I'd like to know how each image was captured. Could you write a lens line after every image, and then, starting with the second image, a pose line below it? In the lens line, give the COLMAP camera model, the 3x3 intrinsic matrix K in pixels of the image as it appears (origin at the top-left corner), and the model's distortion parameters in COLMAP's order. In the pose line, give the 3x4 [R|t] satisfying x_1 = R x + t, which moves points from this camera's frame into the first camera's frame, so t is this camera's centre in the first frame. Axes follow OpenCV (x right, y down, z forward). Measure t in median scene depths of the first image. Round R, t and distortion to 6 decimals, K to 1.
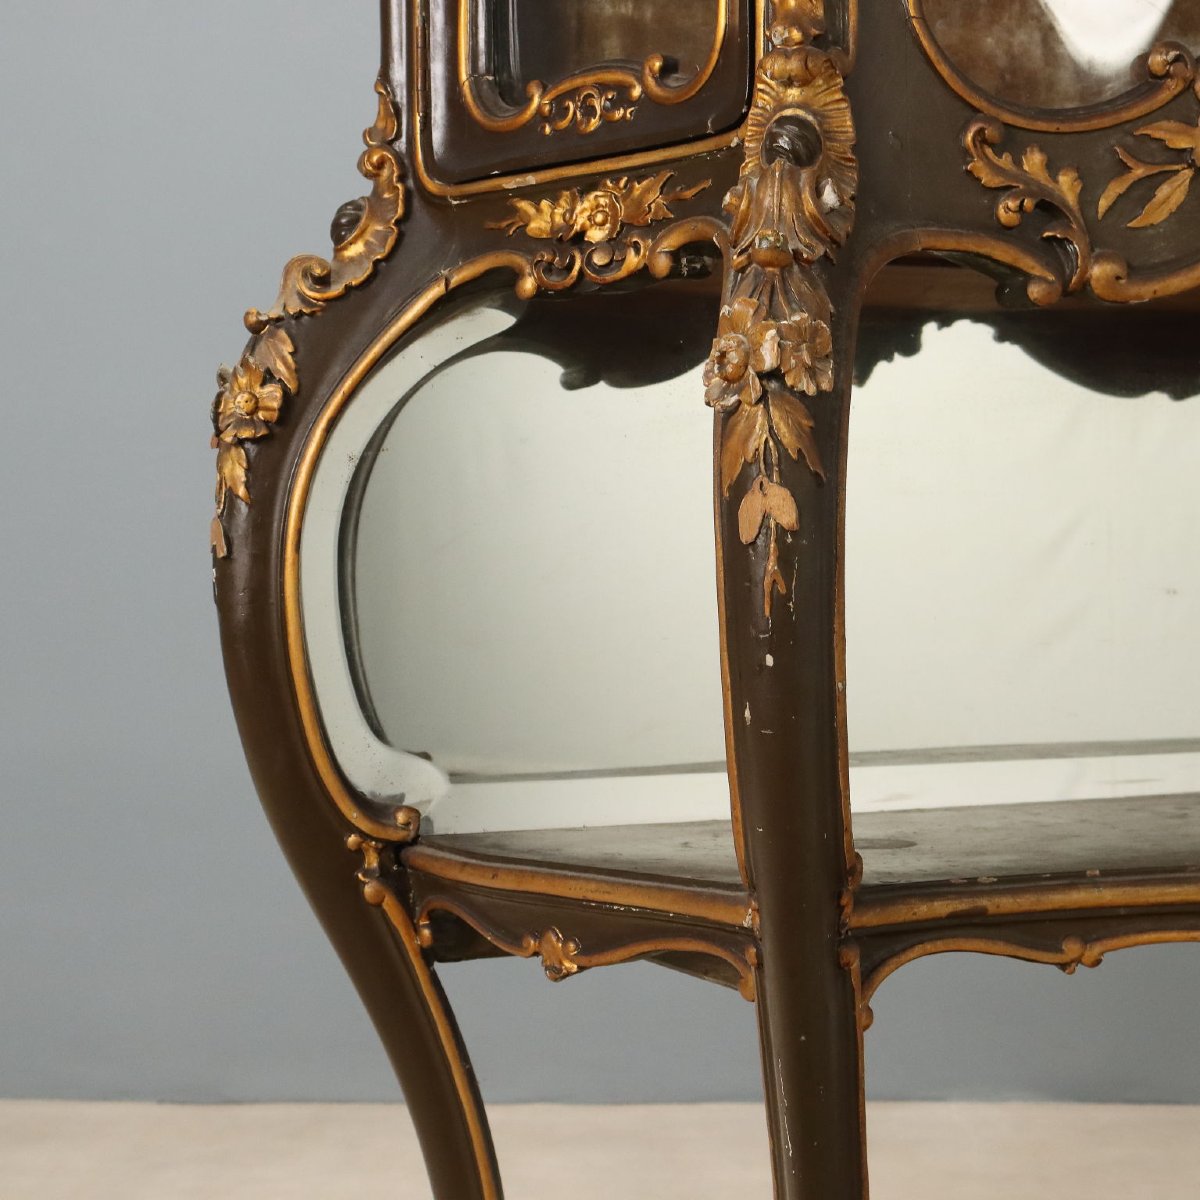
lens RADIAL K [[2387.3, 0, 600.0], [0, 2387.3, 600.0], [0, 0, 1]] dist [-0.008891, 0.163691]
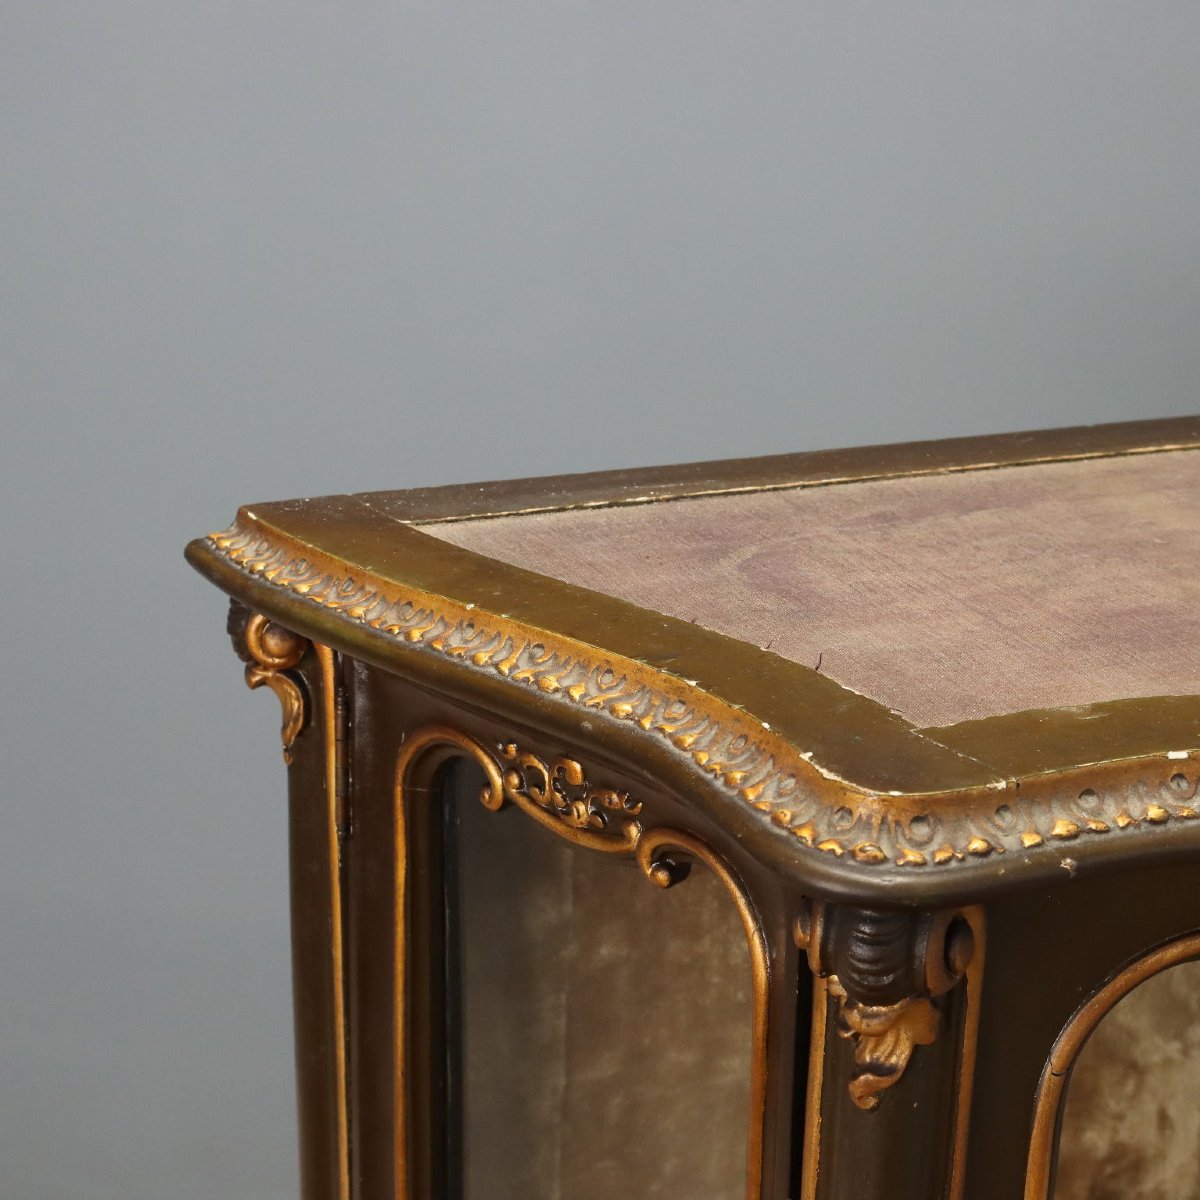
lens RADIAL K [[2387.3, 0, 600.0], [0, 2387.3, 600.0], [0, 0, 1]] dist [-0.008891, 0.163691]
pose [[0.999329, 0.035292, -0.009843, 0.004674], [-0.030212, 0.945715, 0.323590, -0.781619], [0.020729, -0.323076, 0.946146, 0.374392]]
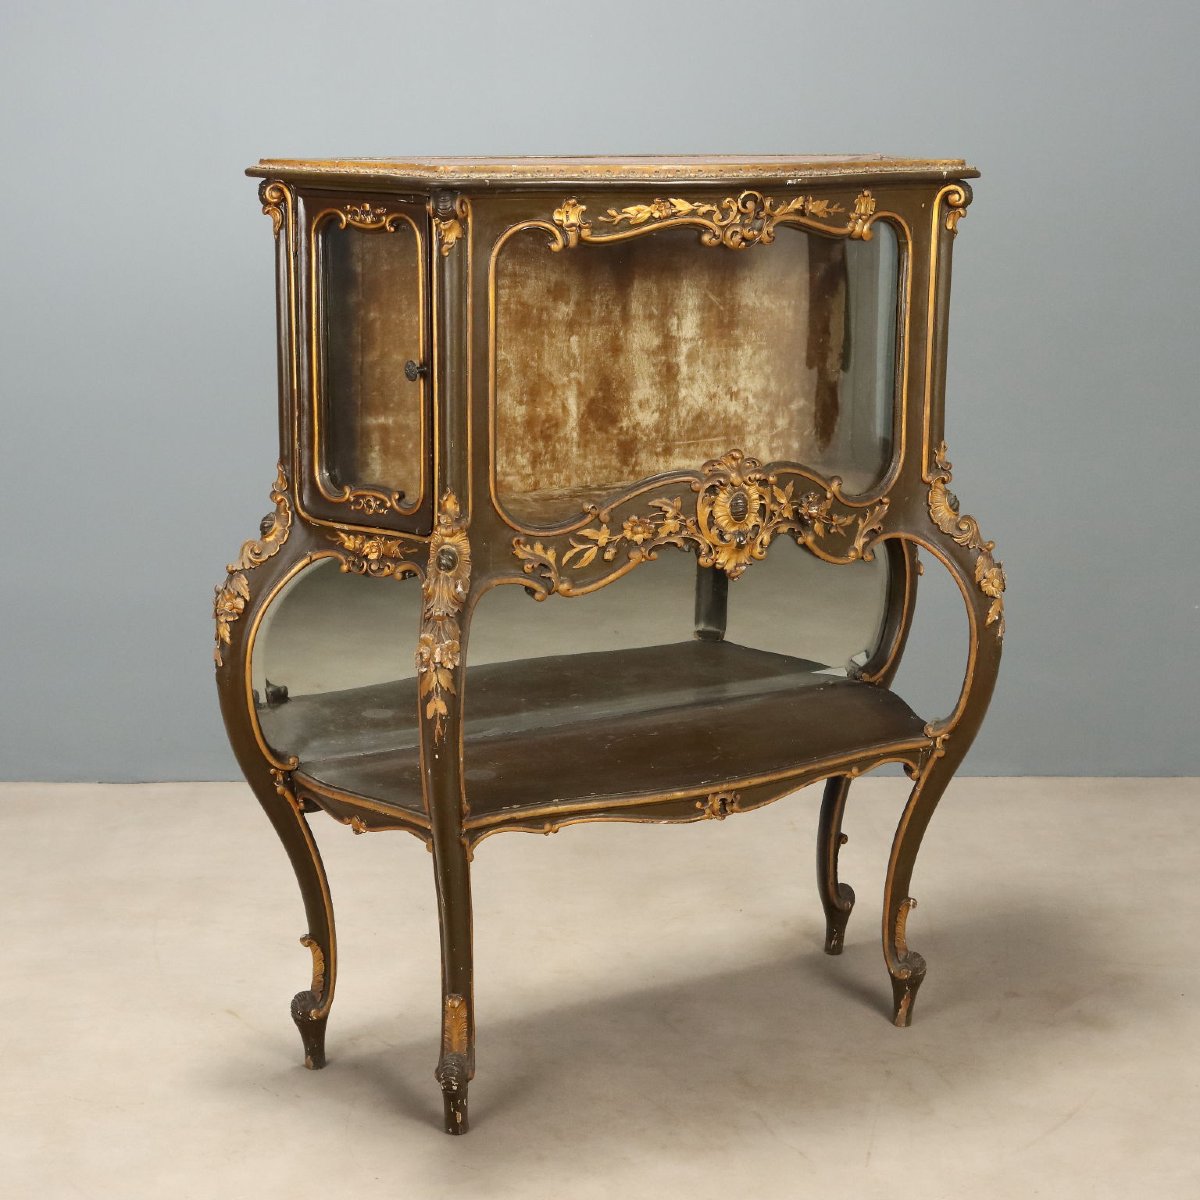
lens RADIAL K [[2224.7, 0, 600.0], [0, 2224.7, 600.0], [0, 0, 1]] dist [0.000760, -0.018819]
pose [[0.991379, -0.006201, 0.130880, -0.071869], [-0.022215, 0.976462, 0.214543, -0.620851], [-0.129130, -0.215601, 0.967906, -1.345651]]
